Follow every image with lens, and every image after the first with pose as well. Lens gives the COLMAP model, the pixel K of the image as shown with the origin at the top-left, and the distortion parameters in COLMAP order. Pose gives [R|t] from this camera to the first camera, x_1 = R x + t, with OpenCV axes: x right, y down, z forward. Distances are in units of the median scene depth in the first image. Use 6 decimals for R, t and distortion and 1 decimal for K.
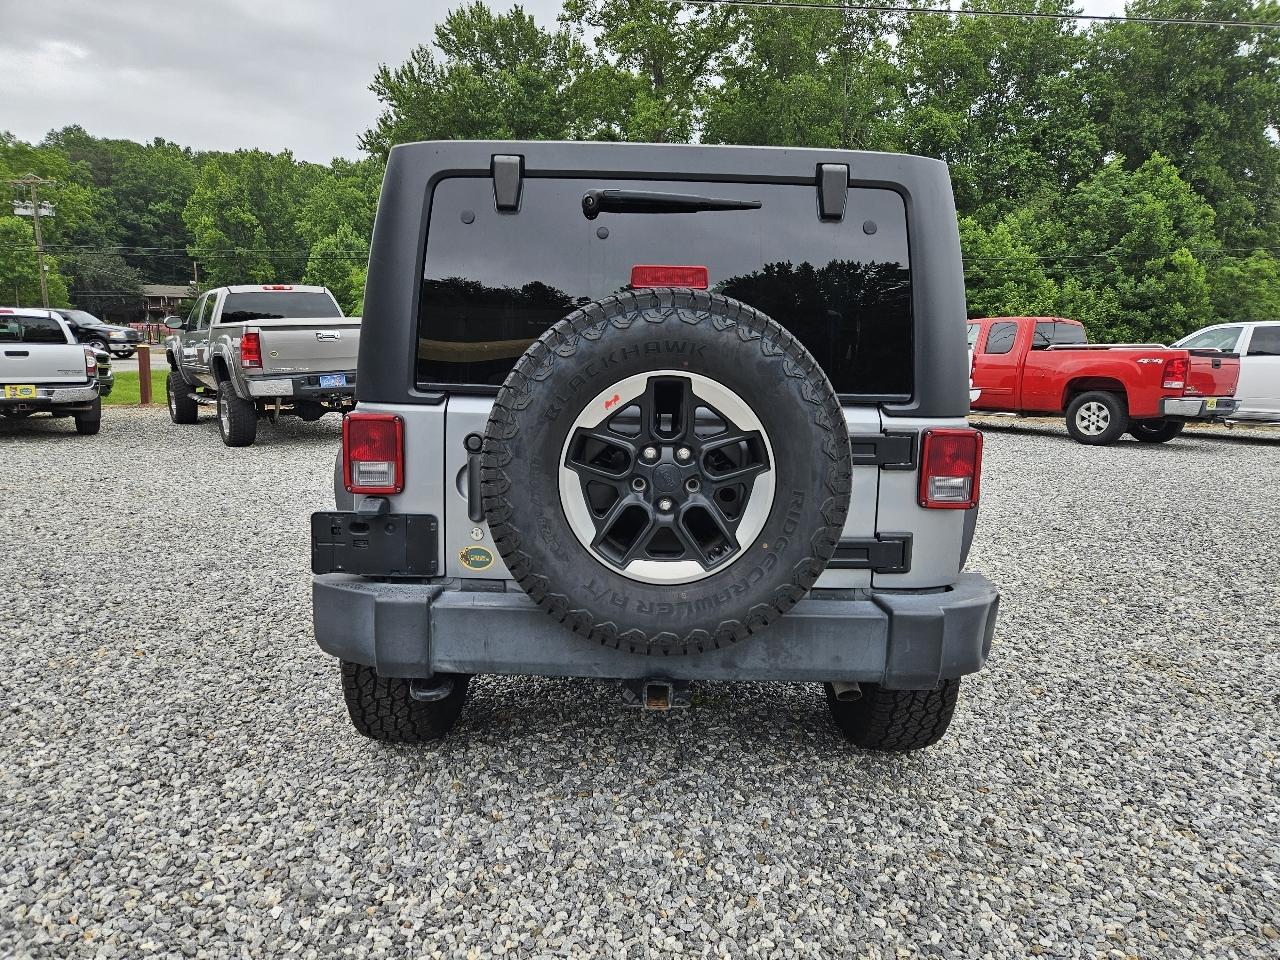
lens RADIAL K [[941.0, 0, 640.4], [0, 941.0, 465.1], [0, 0, 1]] dist [0.077545, -0.069992]
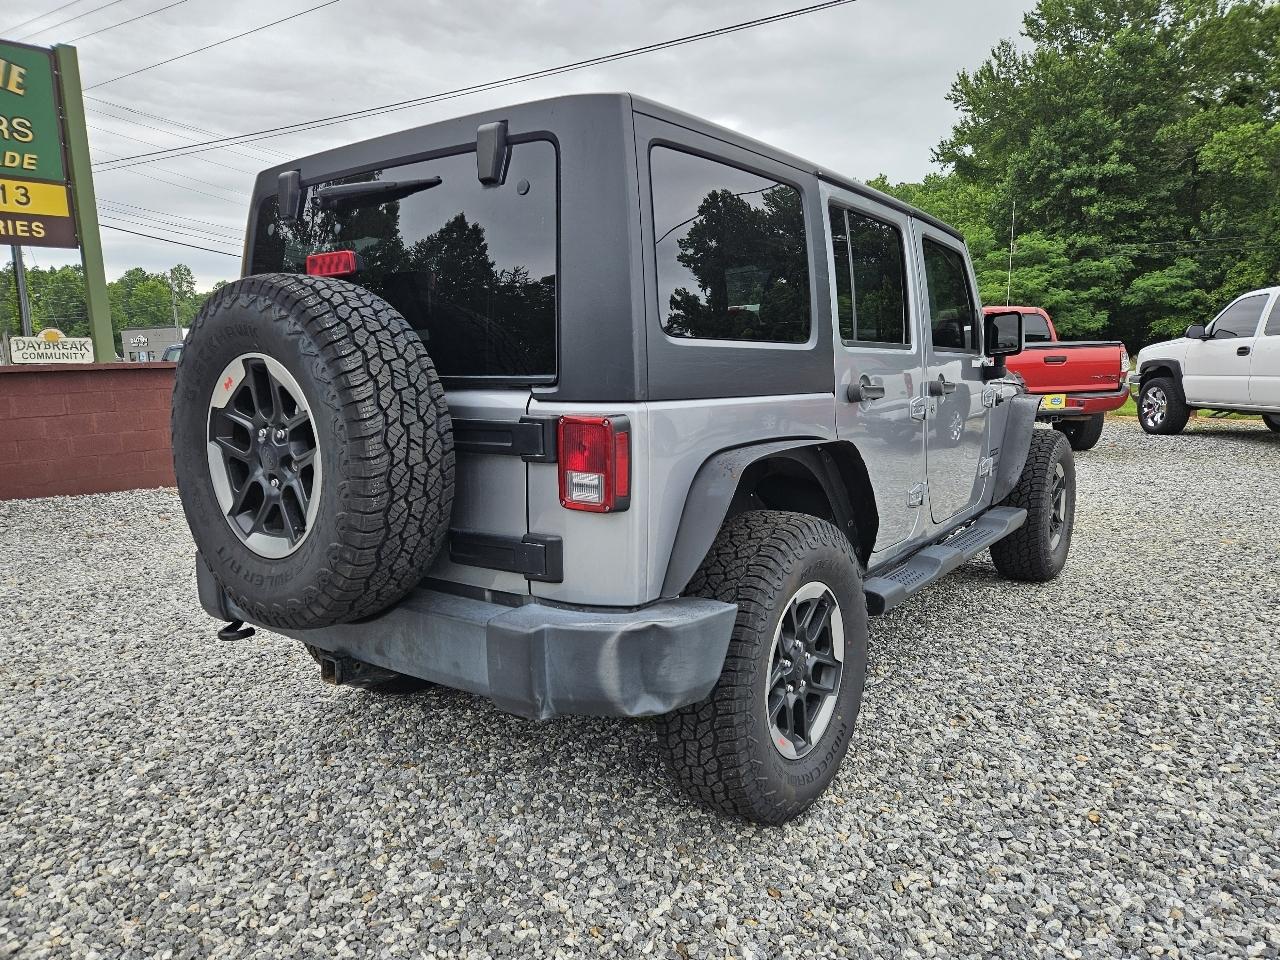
lens RADIAL K [[930.8, 0, 640.0], [0, 930.8, 480.0], [0, 0, 1]] dist [0.077665, -0.073083]
pose [[0.763133, 0.045930, -0.644607, 0.819417], [-0.047845, 0.998749, 0.014521, 0.003969], [0.644467, 0.019760, 0.764376, 0.376950]]
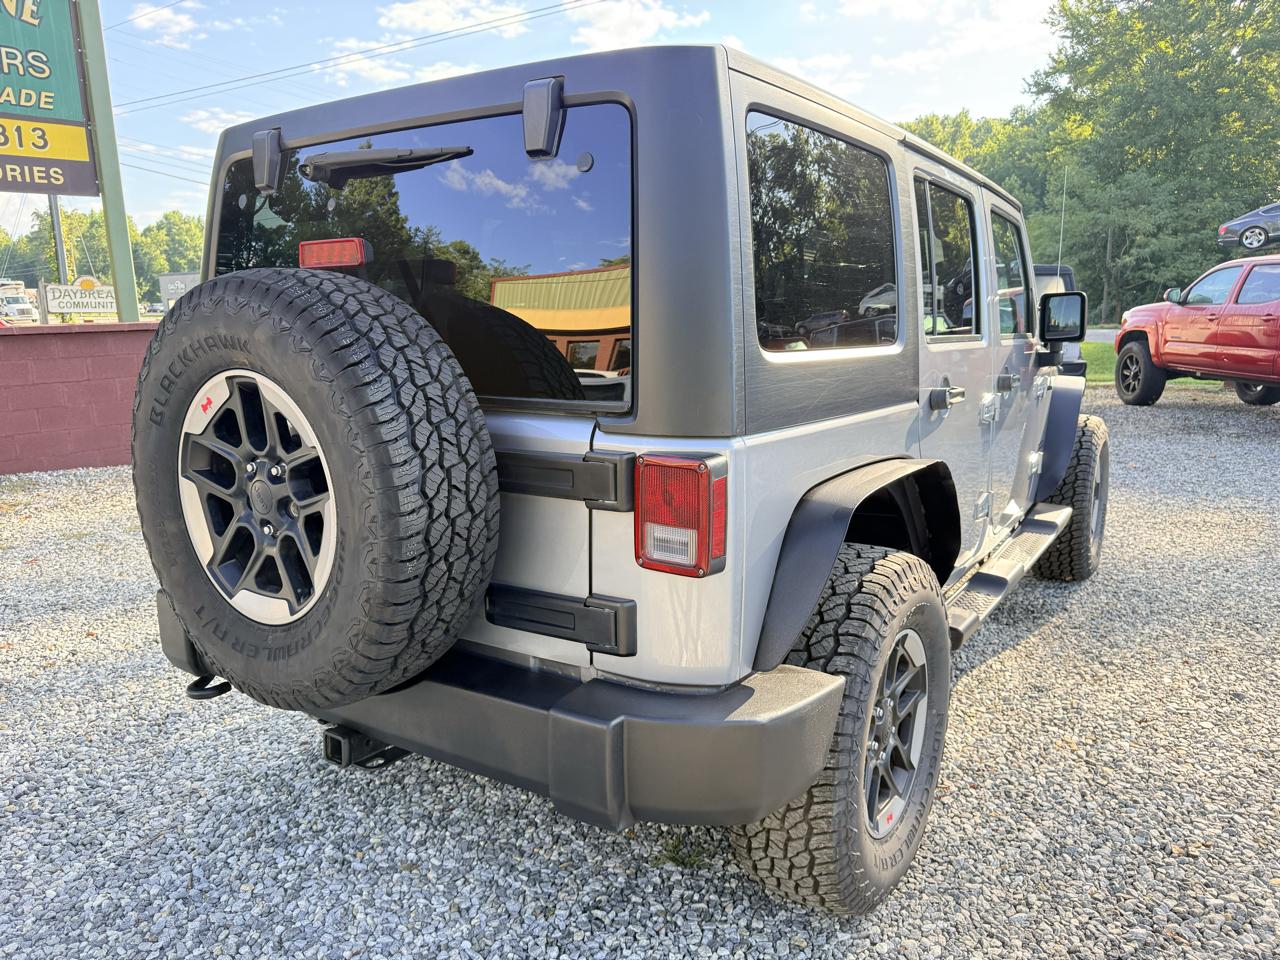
lens RADIAL K [[965.9, 0, 640.0], [0, 965.9, 480.0], [0, 0, 1]] dist [0.103071, -0.090801]
pose [[0.794475, 0.067254, -0.603561, 0.661149], [-0.044860, 0.997633, 0.052115, -0.050336], [0.605637, -0.014329, 0.795612, 0.412151]]
